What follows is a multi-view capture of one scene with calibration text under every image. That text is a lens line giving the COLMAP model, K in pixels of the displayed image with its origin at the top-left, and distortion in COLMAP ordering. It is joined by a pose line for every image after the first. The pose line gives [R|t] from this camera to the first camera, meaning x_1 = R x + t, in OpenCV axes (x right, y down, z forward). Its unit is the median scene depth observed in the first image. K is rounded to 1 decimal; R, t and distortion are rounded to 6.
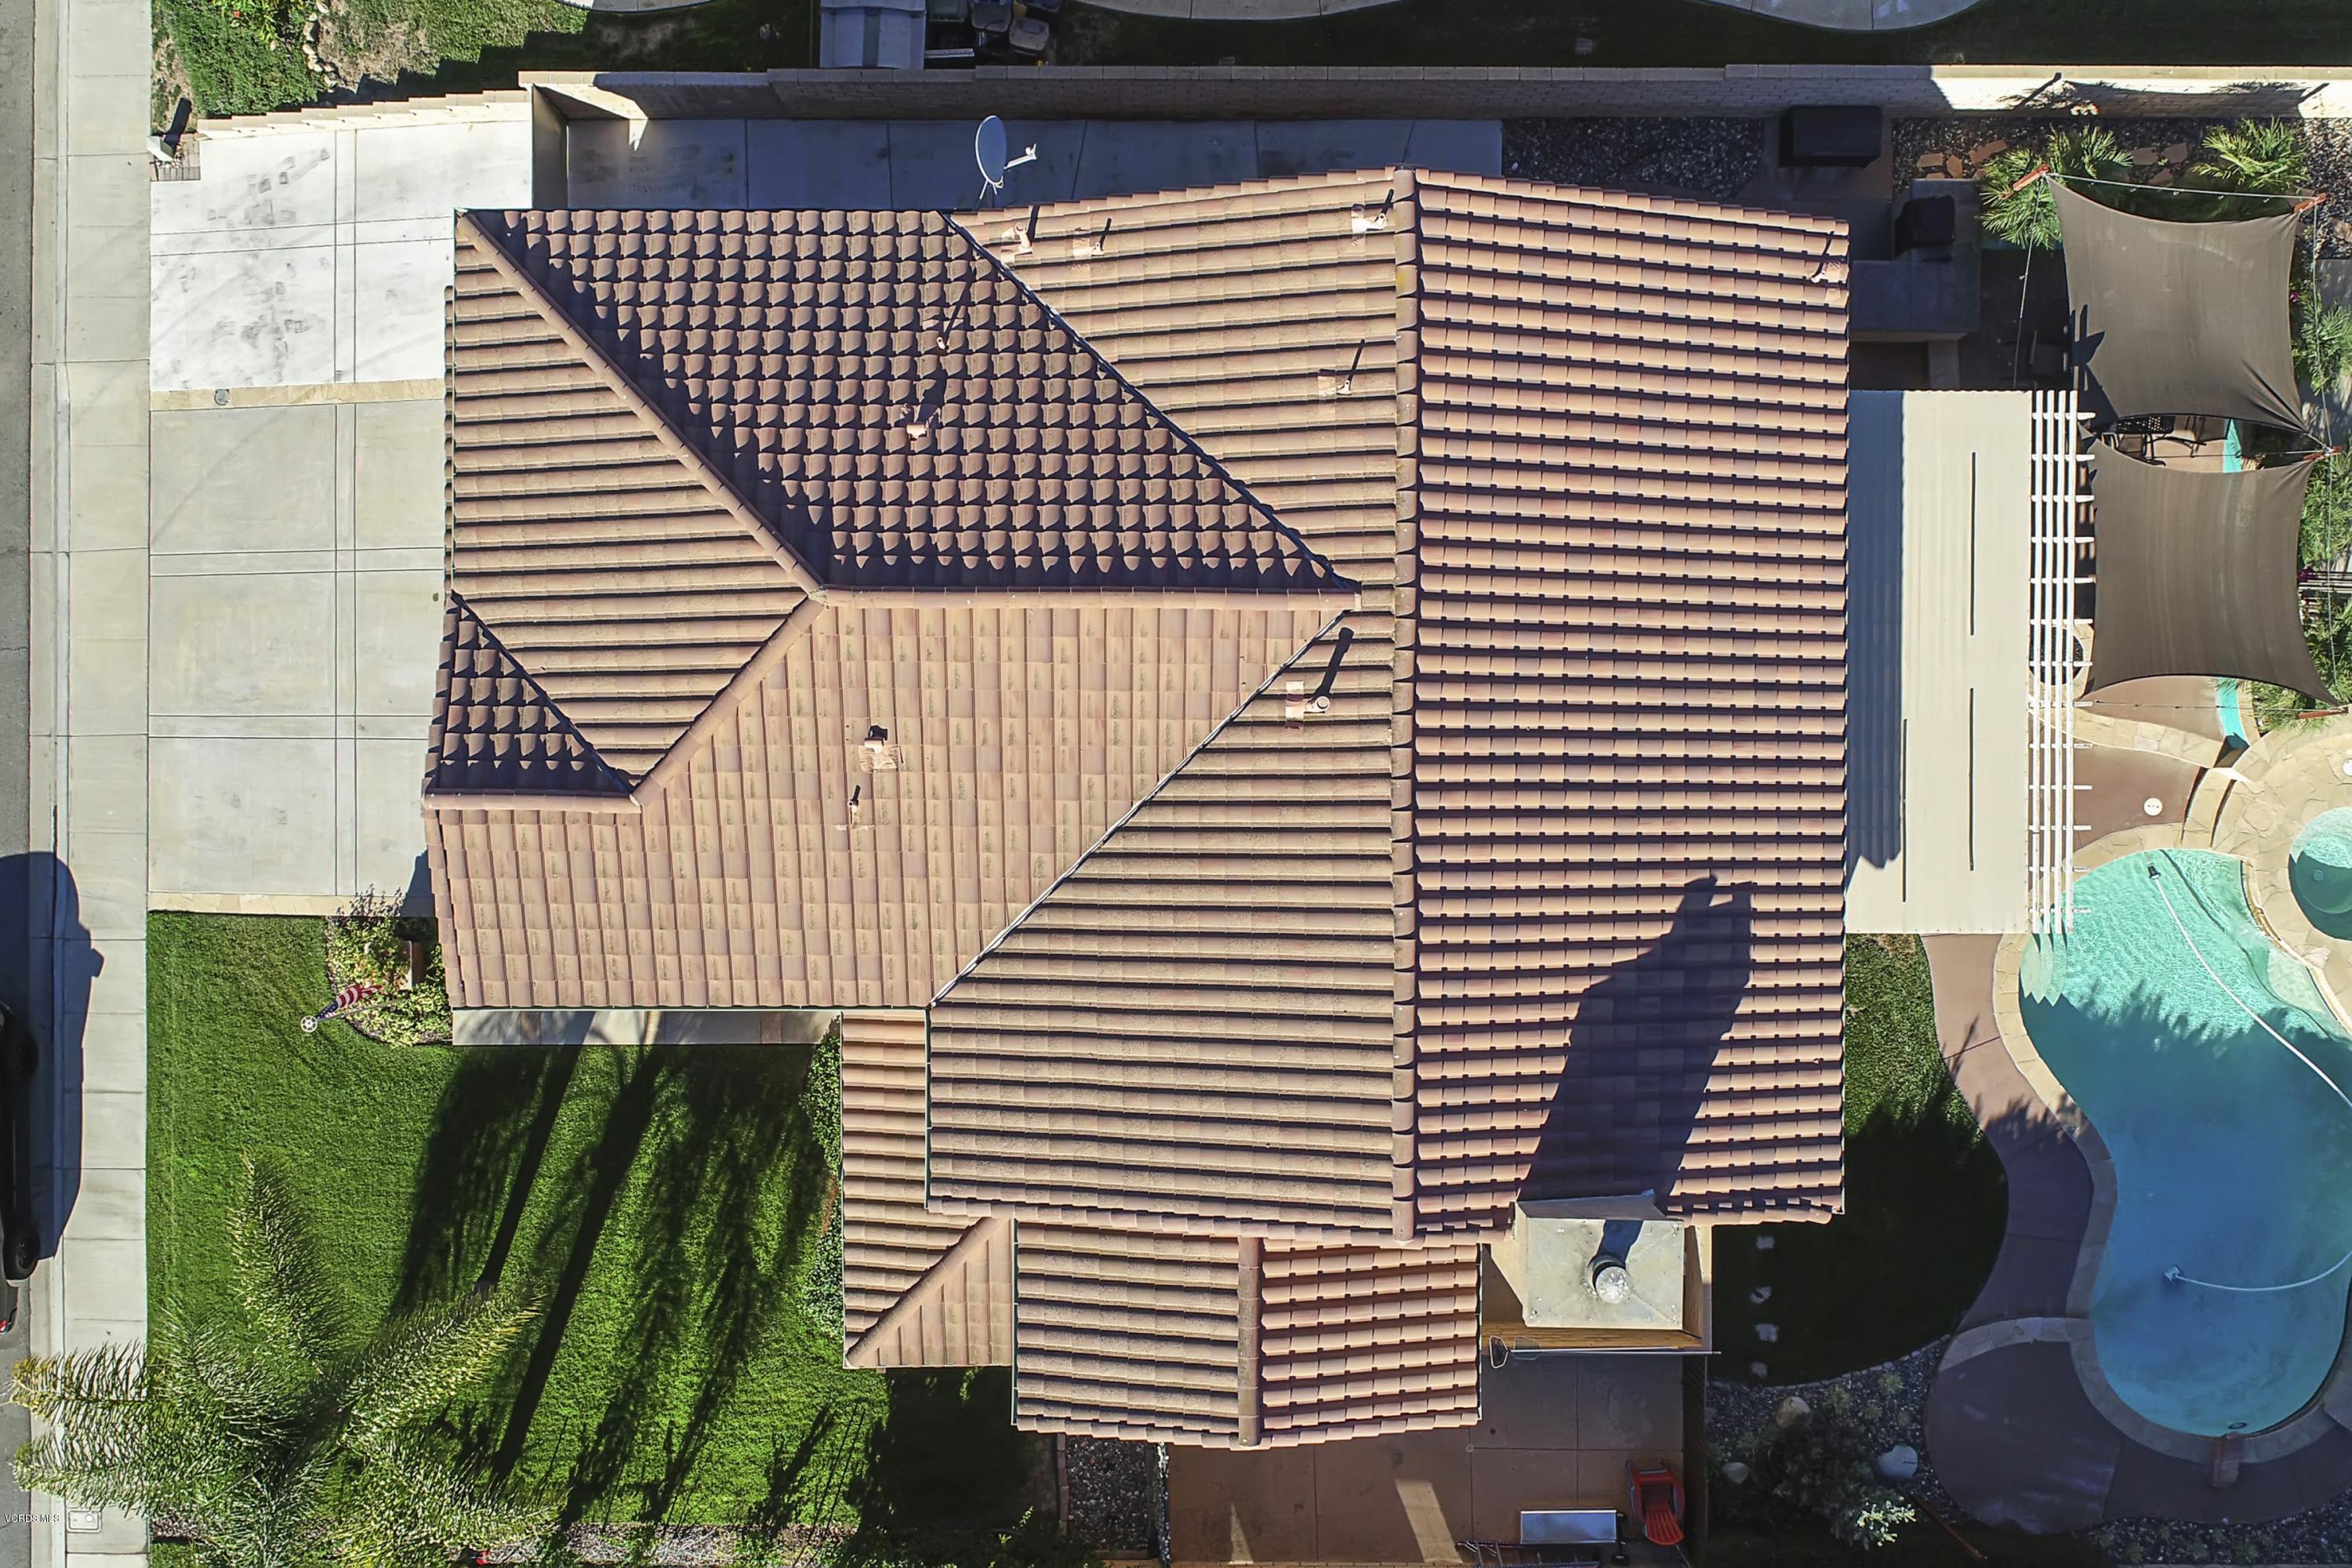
lens RADIAL K [[1849.1, 0, 1254.6], [0, 1849.1, 829.6], [0, 0, 1]] dist [0.000159, -0.001732]
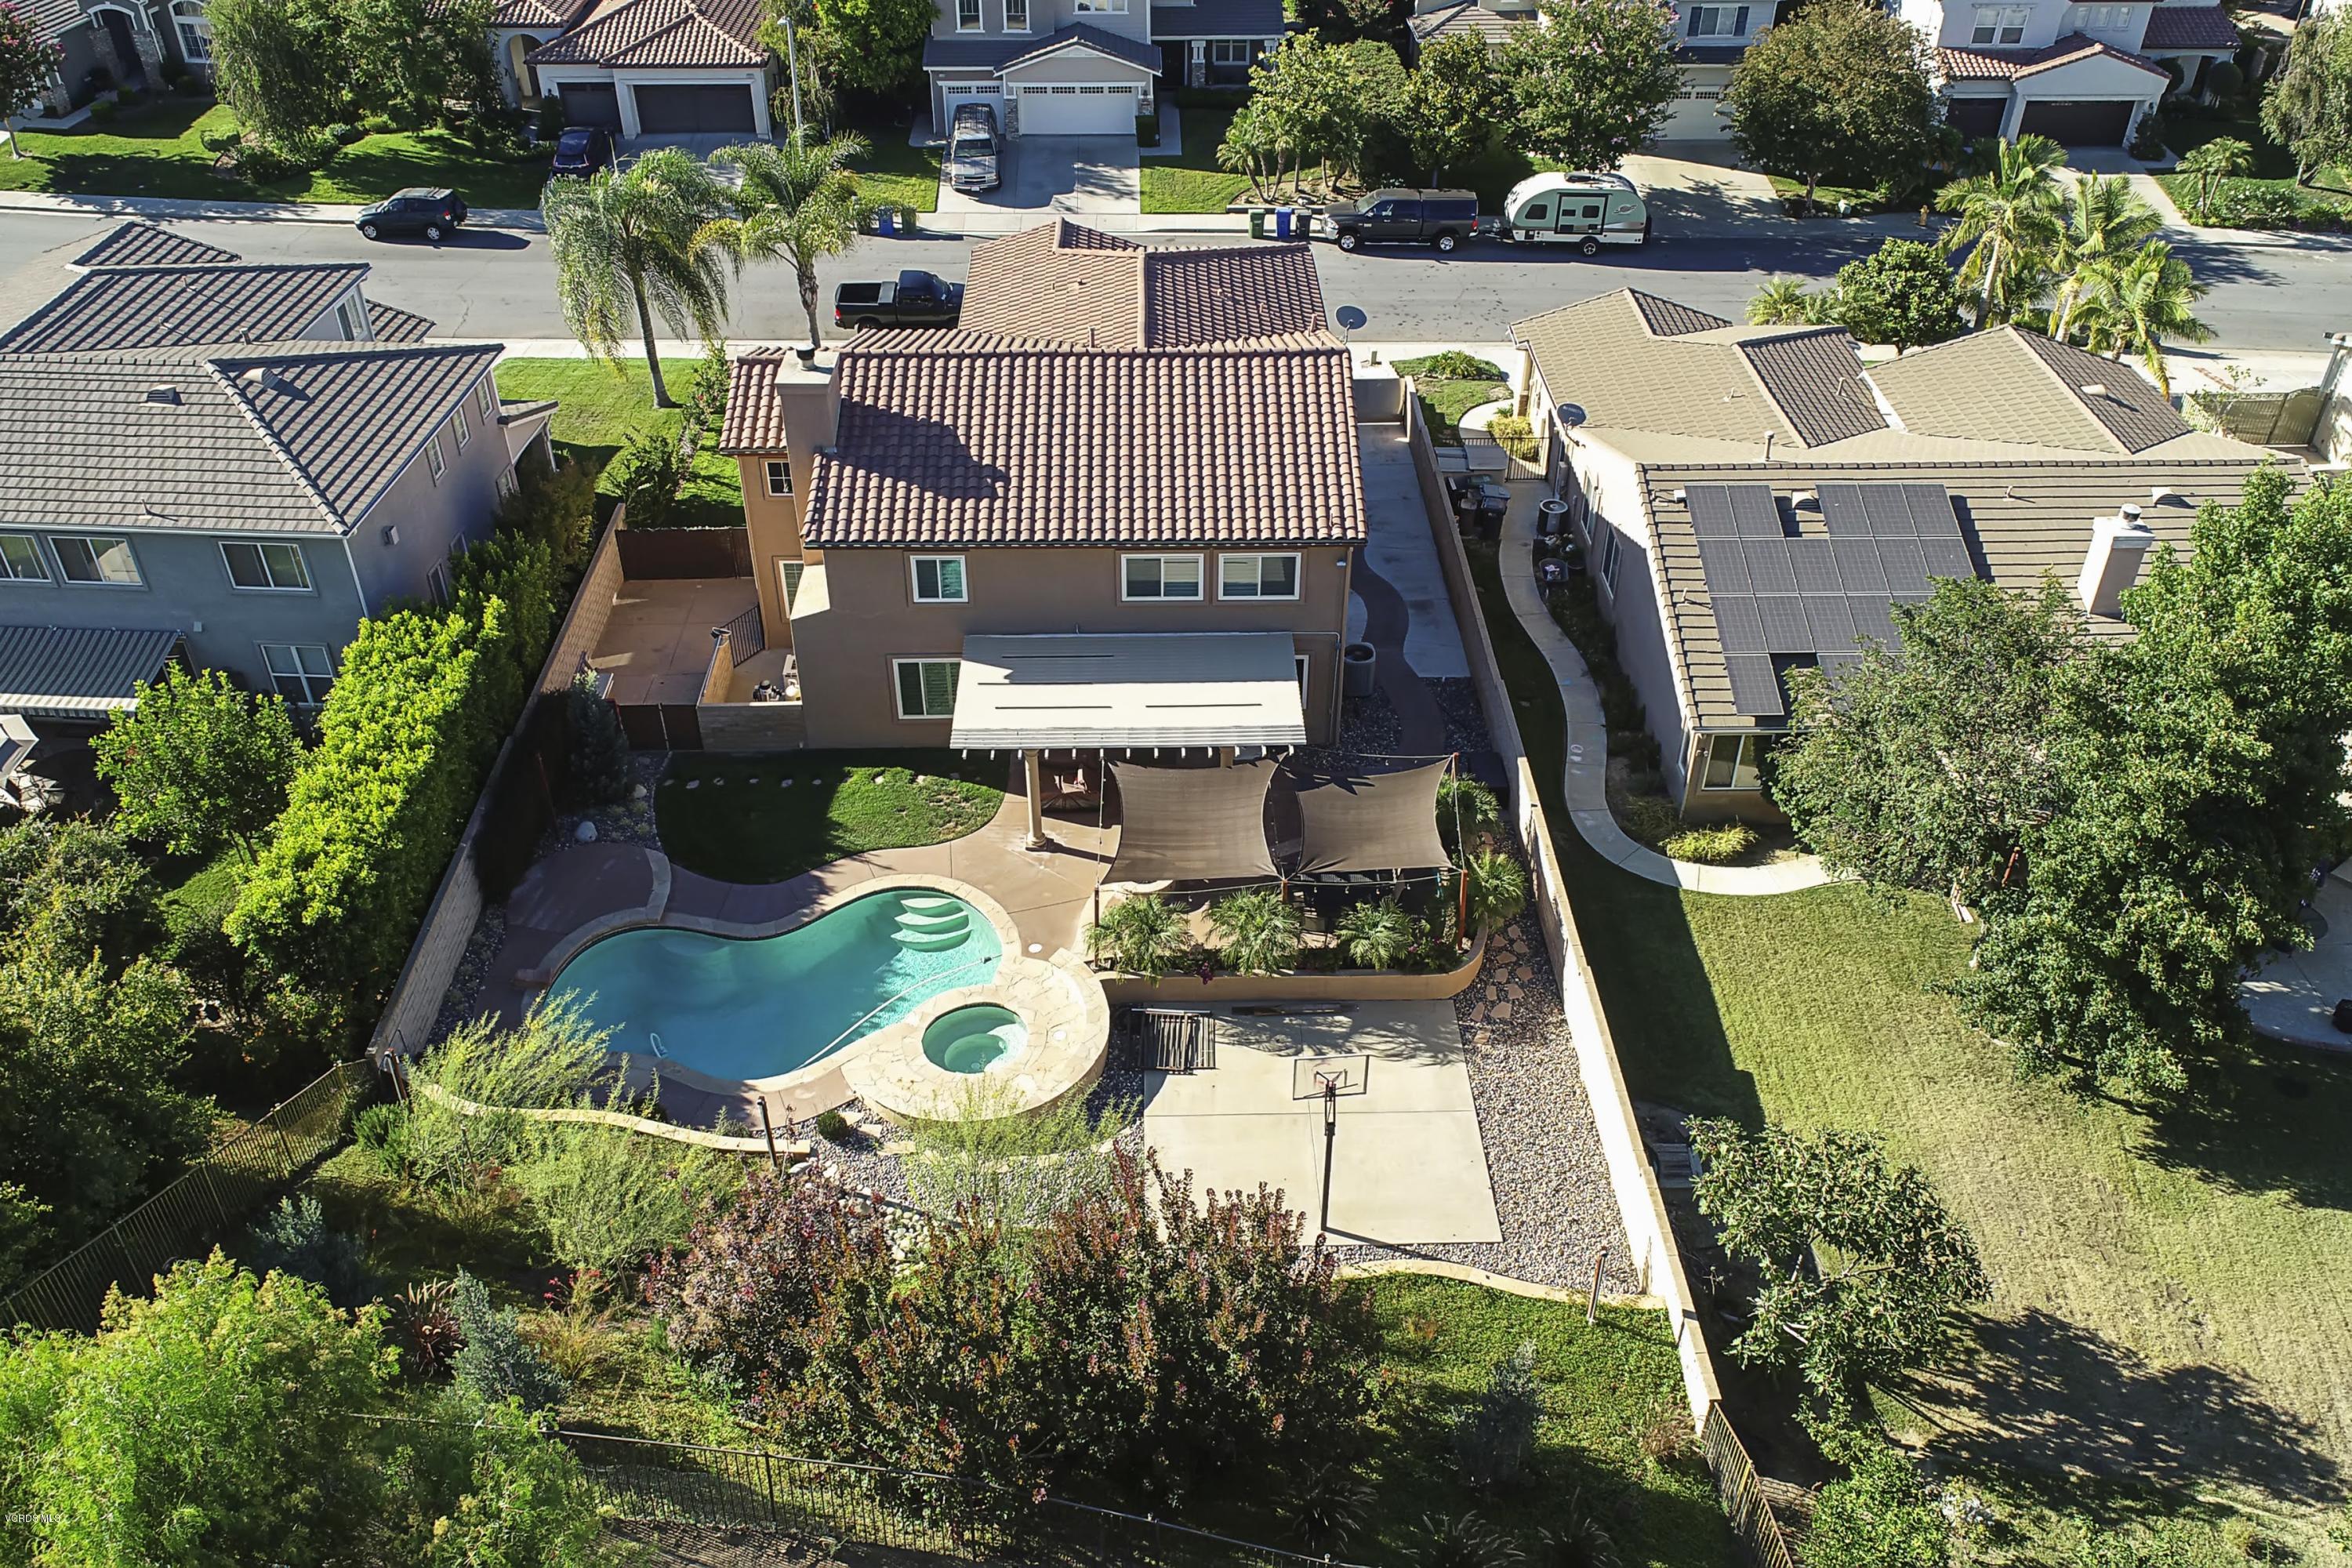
lens RADIAL K [[1826.9, 0, 1184.5], [0, 1826.9, 855.5], [0, 0, 1]] dist [-0.000561, -0.003303]
pose [[0.020011, 0.615626, -0.787784, 1.957588], [-0.999744, 0.004027, -0.022249, -0.118466], [-0.010525, 0.788028, 0.615549, 0.170506]]
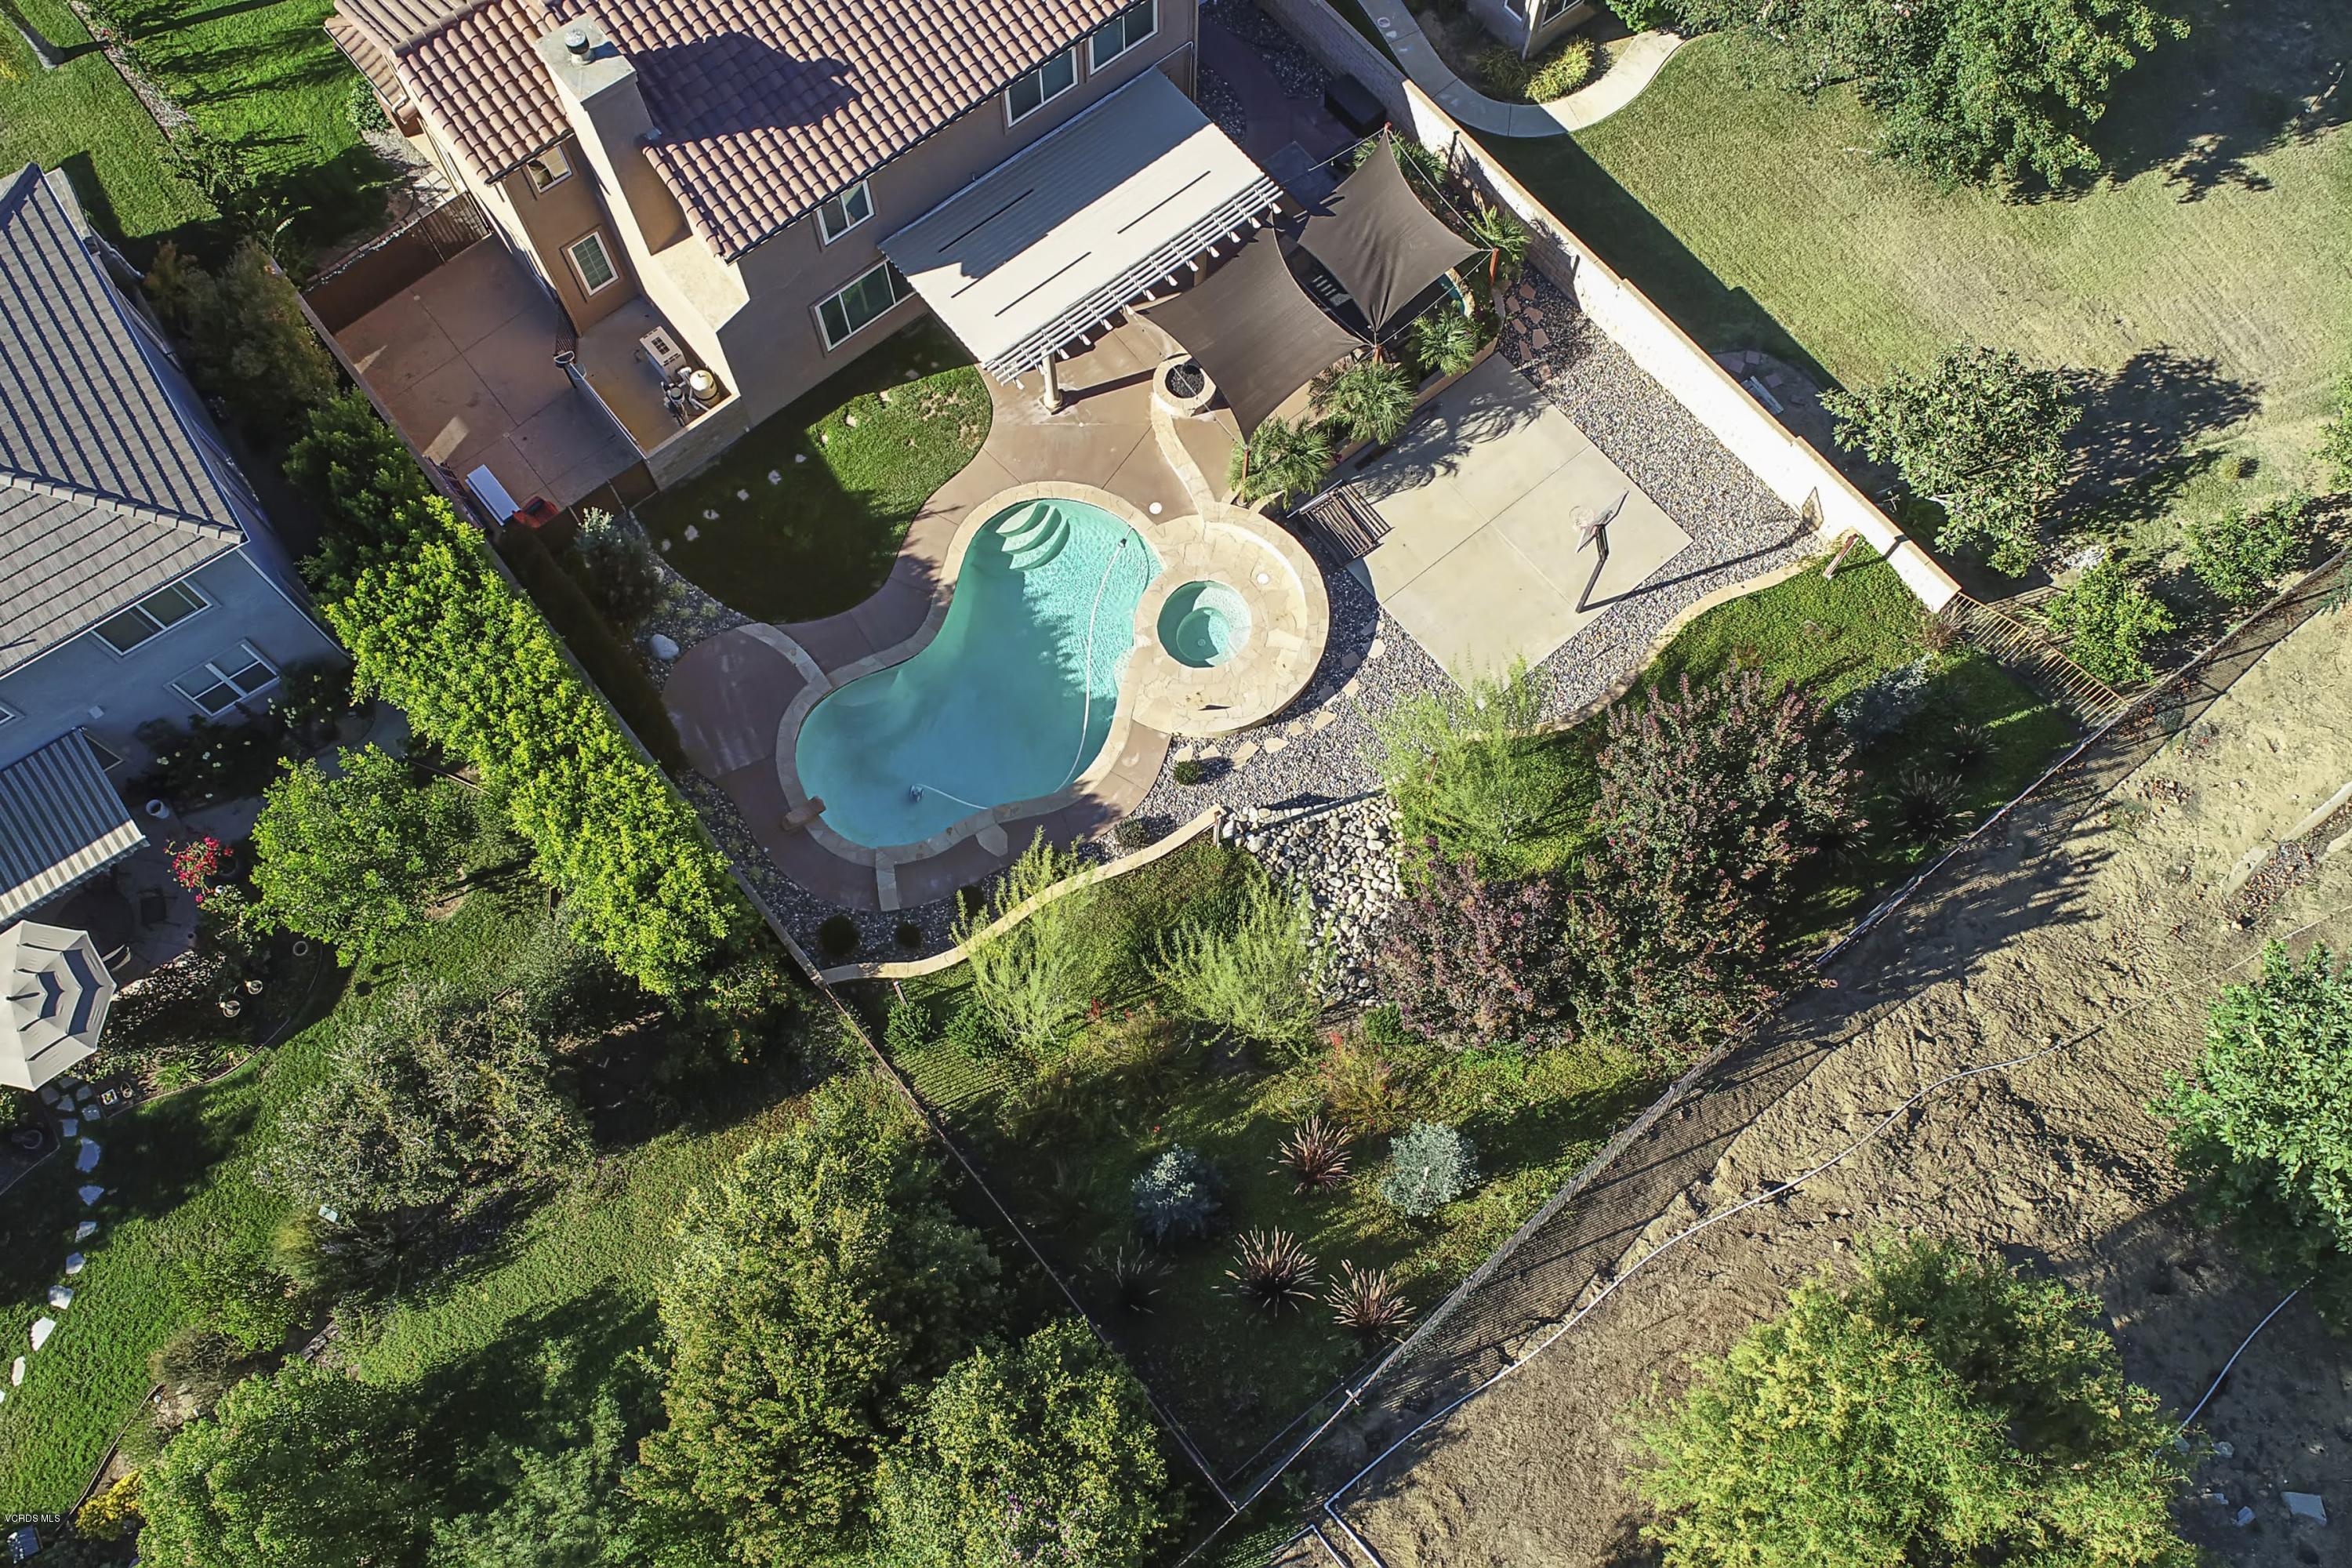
lens RADIAL K [[1759.7, 0, 1176.9], [0, 1759.7, 816.5], [0, 0, 1]] dist [-0.006270, -0.002787]
pose [[0.631941, 0.730583, -0.258649, 1.331217], [-0.775009, 0.594192, -0.215167, 0.530139], [-0.003510, 0.336428, 0.941703, -0.239180]]
